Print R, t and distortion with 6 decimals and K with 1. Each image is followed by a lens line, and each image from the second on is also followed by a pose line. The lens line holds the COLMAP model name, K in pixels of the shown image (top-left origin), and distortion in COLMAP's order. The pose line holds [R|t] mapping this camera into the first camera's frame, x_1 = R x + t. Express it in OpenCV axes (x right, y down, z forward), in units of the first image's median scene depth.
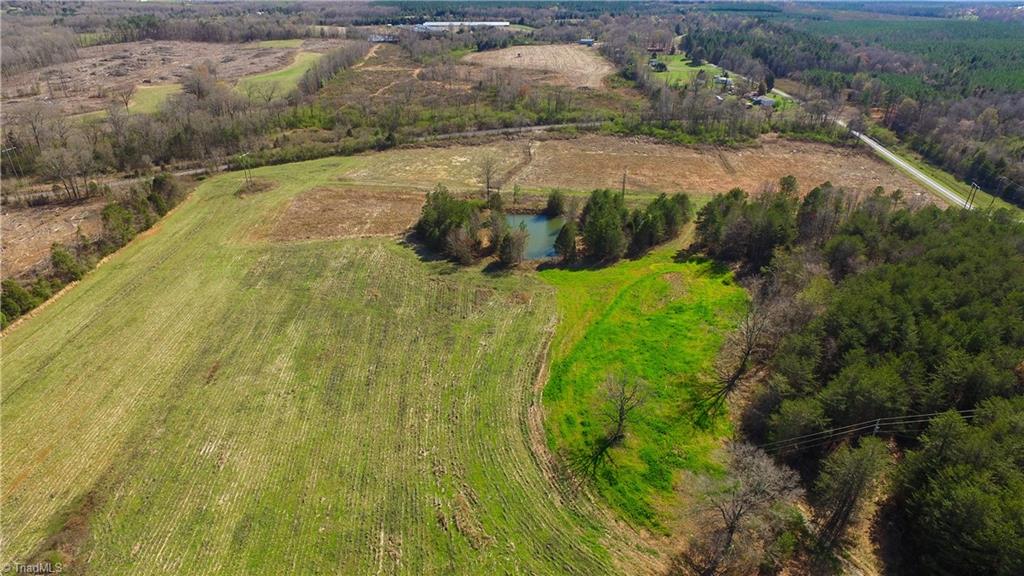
lens RADIAL K [[618.5, 0, 499.4], [0, 618.5, 286.3], [0, 0, 1]] dist [-0.132759, 0.112861]
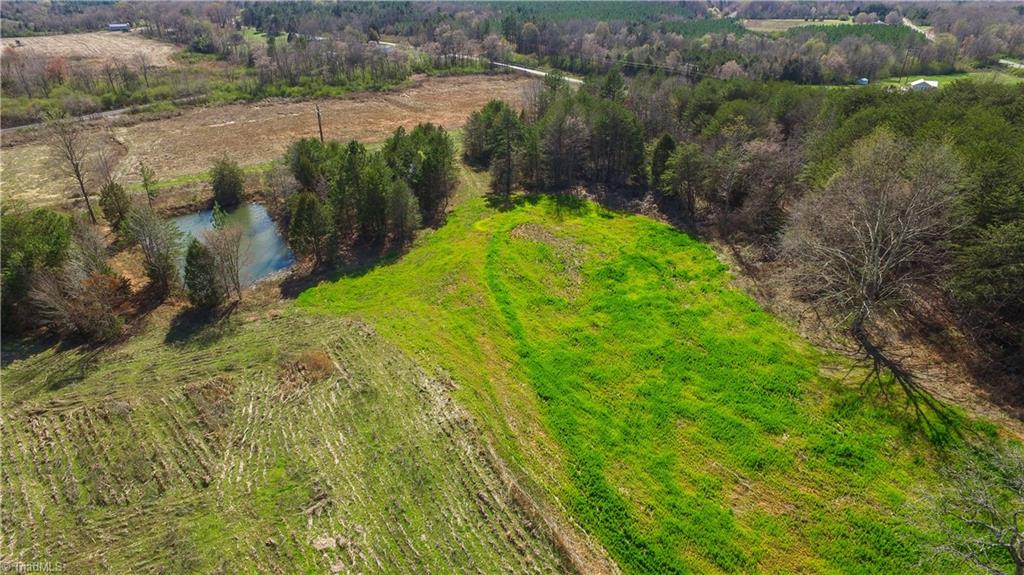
lens RADIAL K [[618.5, 0, 499.4], [0, 618.5, 285.8], [0, 0, 1]] dist [-0.132759, 0.112861]
pose [[0.762955, -0.304117, 0.570449, -0.045659], [0.310998, 0.946278, 0.088531, -0.015714], [-0.566728, 0.109864, 0.816548, 0.330098]]
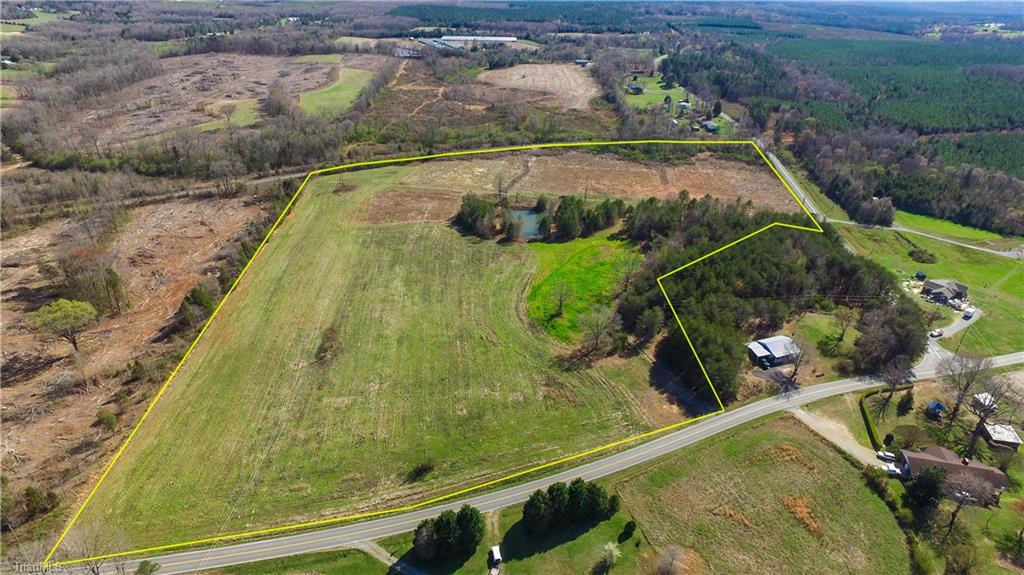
lens RADIAL K [[618.5, 0, 499.4], [0, 618.5, 285.8], [0, 0, 1]] dist [-0.132759, 0.112861]
pose [[0.999764, 0.021510, -0.003157, -0.006944], [-0.021456, 0.999636, 0.016351, 0.042458], [0.003508, -0.016279, 0.999861, -0.465671]]
